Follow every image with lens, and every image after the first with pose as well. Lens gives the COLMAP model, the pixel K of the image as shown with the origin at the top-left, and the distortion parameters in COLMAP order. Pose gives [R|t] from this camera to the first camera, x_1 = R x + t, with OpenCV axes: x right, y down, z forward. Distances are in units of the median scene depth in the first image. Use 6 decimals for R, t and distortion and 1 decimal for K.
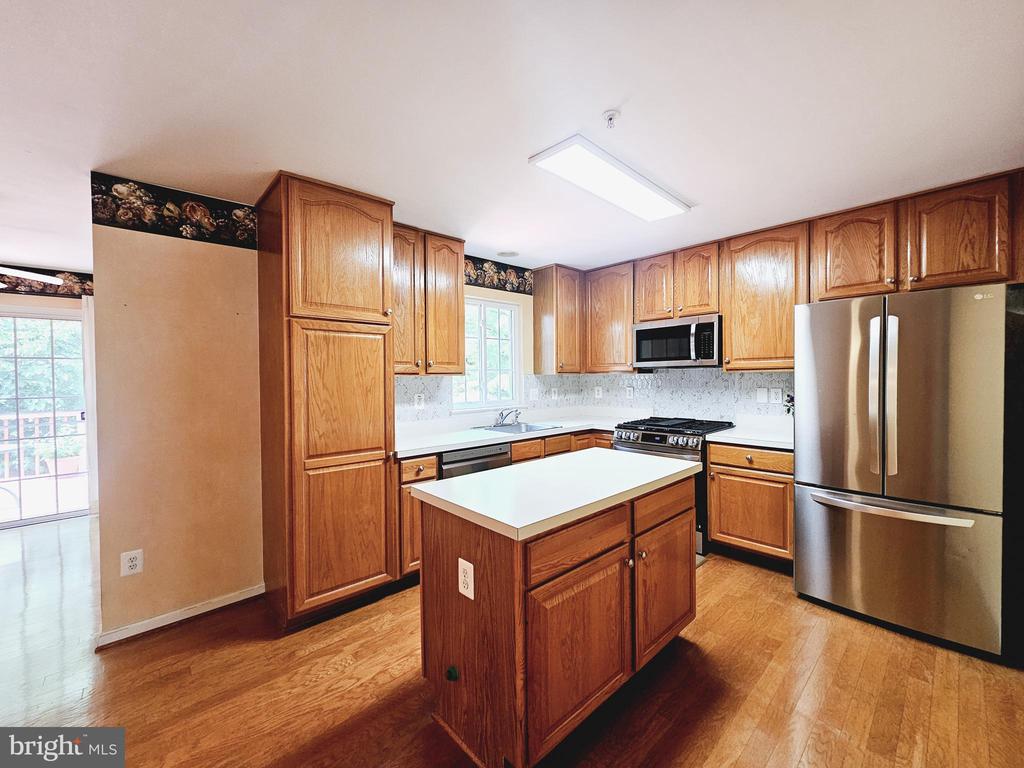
lens RADIAL K [[418.0, 0, 515.5], [0, 418.0, 382.4], [0, 0, 1]] dist [-0.001433, 0.001488]
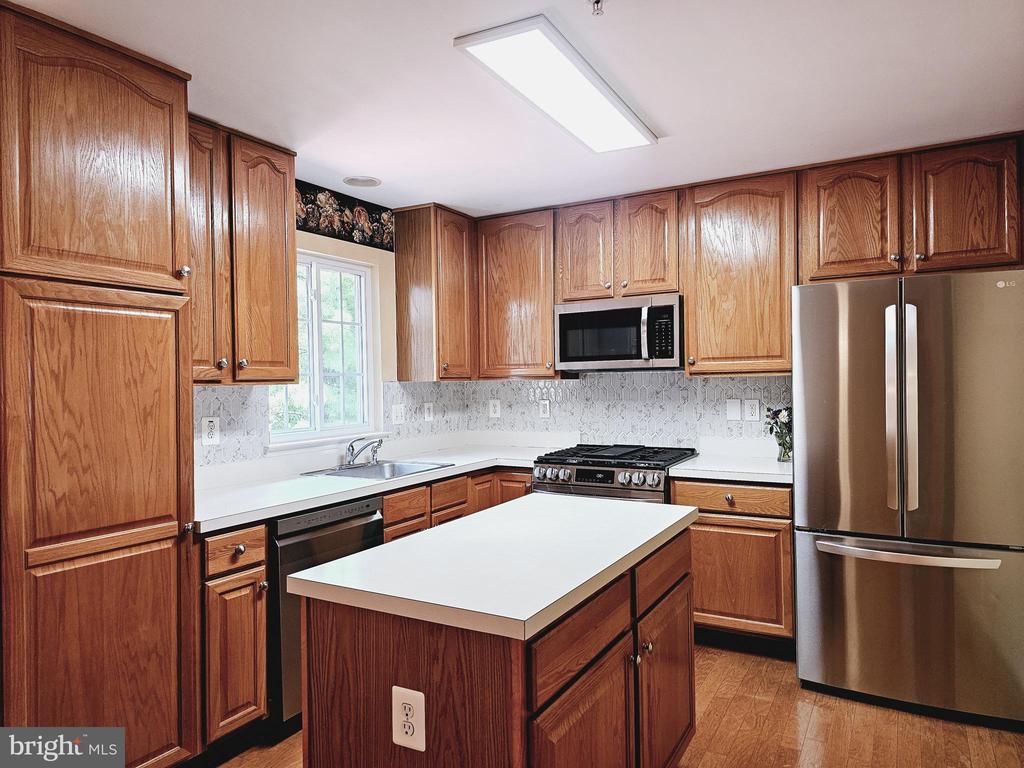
lens RADIAL K [[684.7, 0, 512.2], [0, 684.7, 383.9], [0, 0, 1]] dist [0.065248, -0.049089]
pose [[0.955027, -0.006264, 0.296452, -0.160777], [0.010153, 0.999881, -0.011581, -0.003577], [-0.296344, 0.014070, 0.954978, -0.012291]]
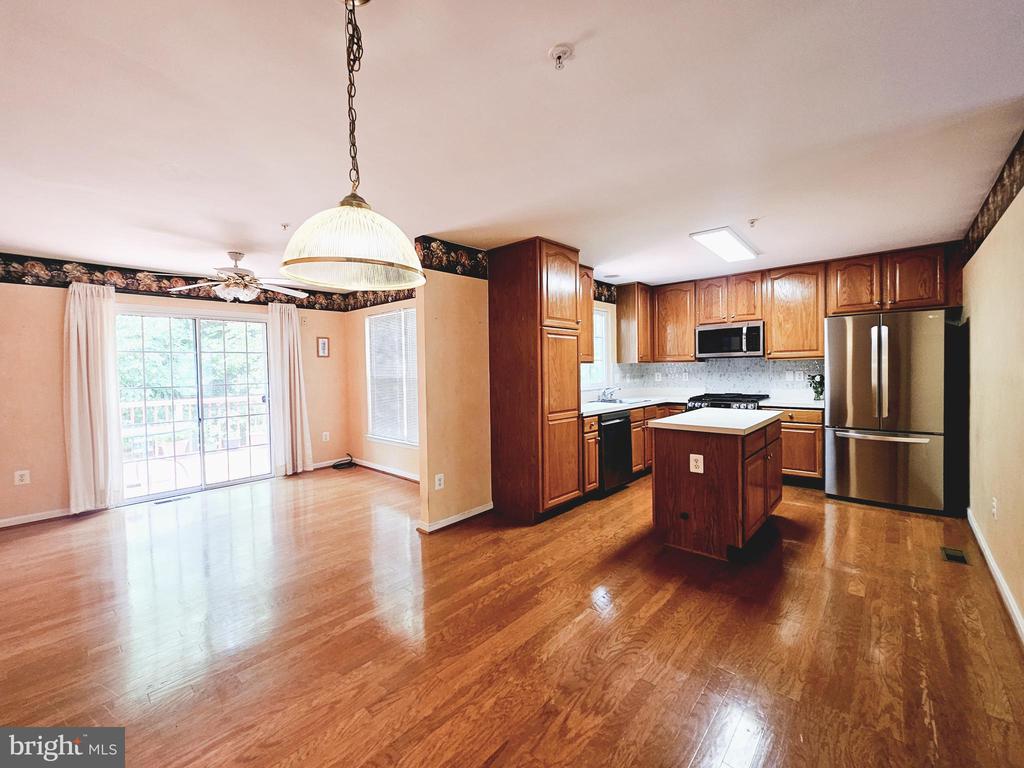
lens RADIAL K [[418.0, 0, 520.1], [0, 418.0, 376.6], [0, 0, 1]] dist [-0.001433, 0.001488]
pose [[0.996318, -0.009251, 0.085239, -0.655530], [0.009047, 0.999955, 0.002782, 0.028510], [-0.085261, -0.002001, 0.996357, -0.522962]]
